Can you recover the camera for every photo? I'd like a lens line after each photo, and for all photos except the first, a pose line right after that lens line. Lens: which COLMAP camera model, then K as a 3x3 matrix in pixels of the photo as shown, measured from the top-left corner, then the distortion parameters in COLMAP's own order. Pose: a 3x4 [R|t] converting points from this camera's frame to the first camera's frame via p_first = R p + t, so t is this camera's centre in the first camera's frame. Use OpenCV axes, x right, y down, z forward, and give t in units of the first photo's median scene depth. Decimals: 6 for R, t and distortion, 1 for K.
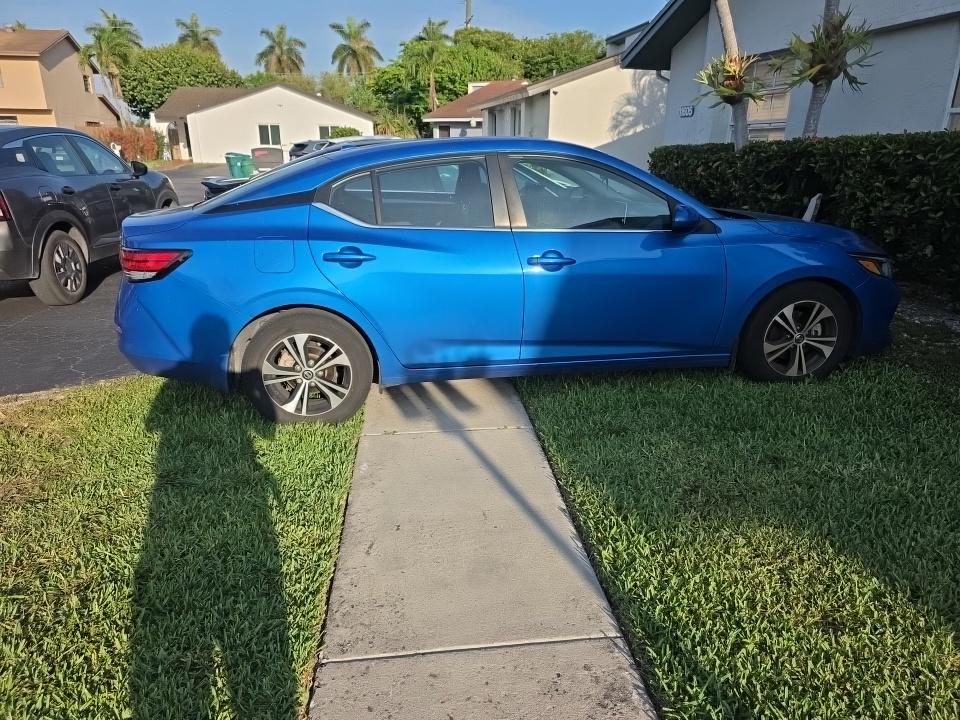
lens RADIAL K [[664.6, 0, 477.5], [0, 664.6, 353.9], [0, 0, 1]] dist [0.046427, -0.040470]
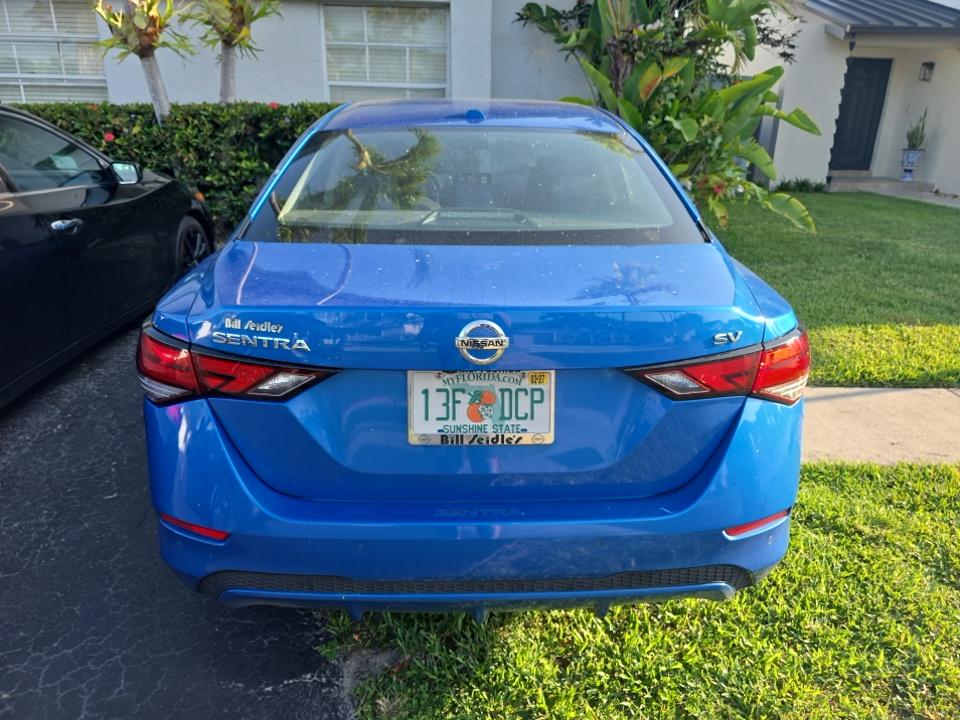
lens RADIAL K [[664.6, 0, 477.5], [0, 664.6, 353.9], [0, 0, 1]] dist [0.046427, -0.040470]
pose [[0.157399, -0.328732, 0.931215, -0.175292], [0.275539, 0.920139, 0.278249, -0.058657], [-0.948316, 0.212790, 0.235407, 0.190634]]
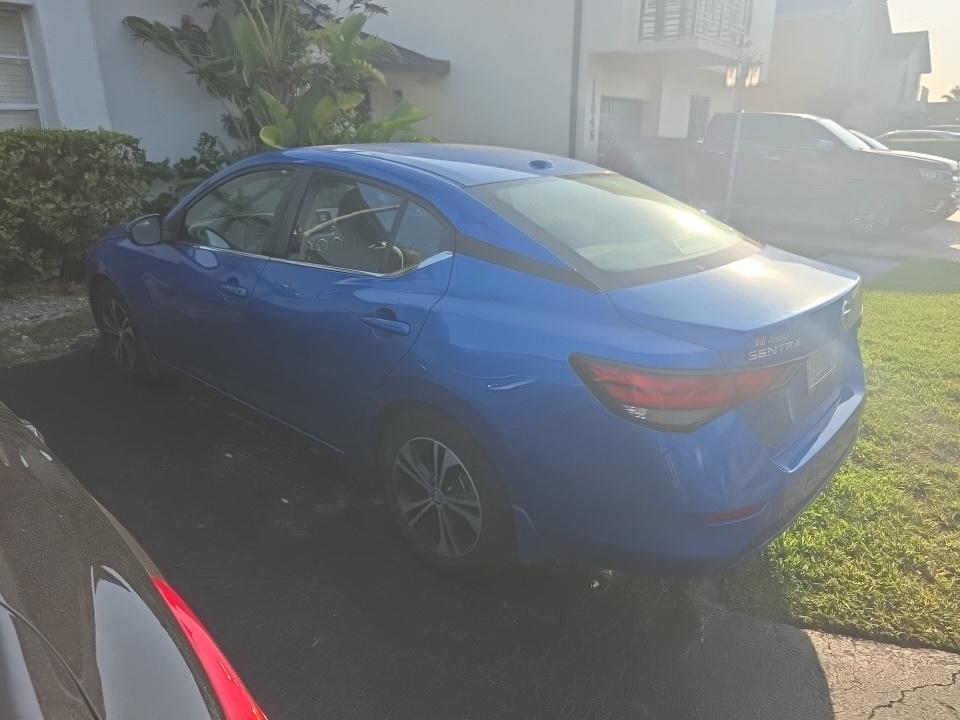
lens RADIAL K [[664.6, 0, 477.5], [0, 664.6, 353.9], [0, 0, 1]] dist [0.046427, -0.040470]
pose [[-0.612130, -0.253194, 0.749126, -0.157374], [0.225120, 0.852353, 0.472034, -0.104045], [-0.758036, 0.457589, -0.464752, 0.314210]]
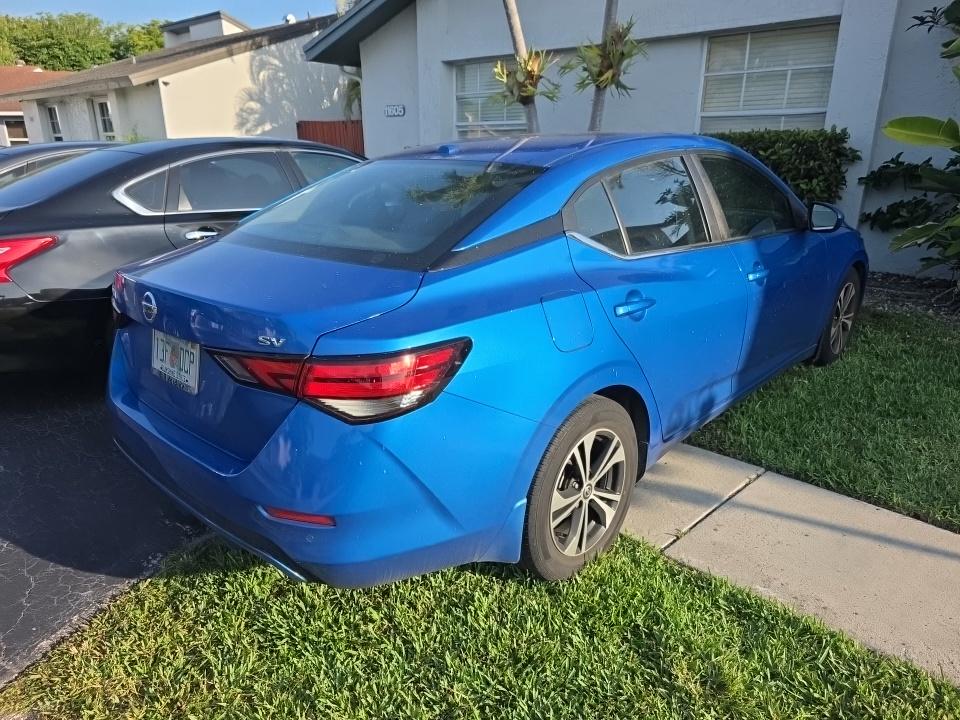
lens RADIAL K [[664.6, 0, 477.5], [0, 664.6, 353.9], [0, 0, 1]] dist [0.046427, -0.040470]
pose [[0.793569, -0.189559, 0.578201, -0.128811], [0.189225, 0.980001, 0.061578, -0.030162], [-0.578310, 0.060544, 0.813567, 0.094323]]
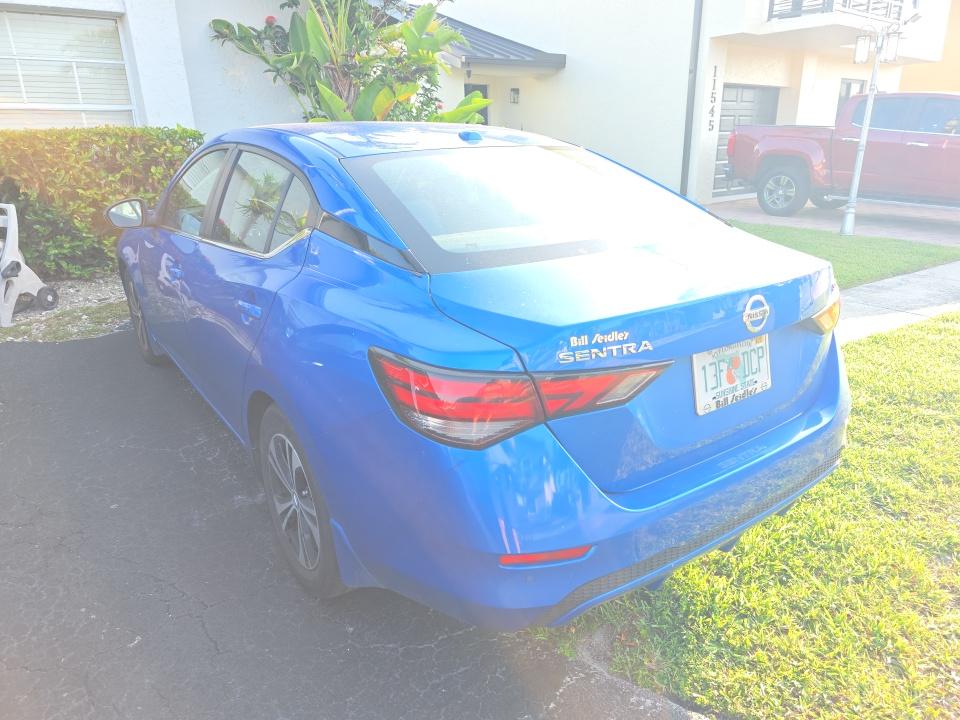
lens RADIAL K [[655.1, 0, 480.0], [0, 655.1, 360.0], [0, 0, 1]] dist [0.046499, -0.036657]
pose [[-0.421392, -0.285482, 0.860772, -0.169663], [0.281205, 0.861243, 0.423302, -0.081905], [-0.862179, 0.420430, -0.282641, 0.265937]]
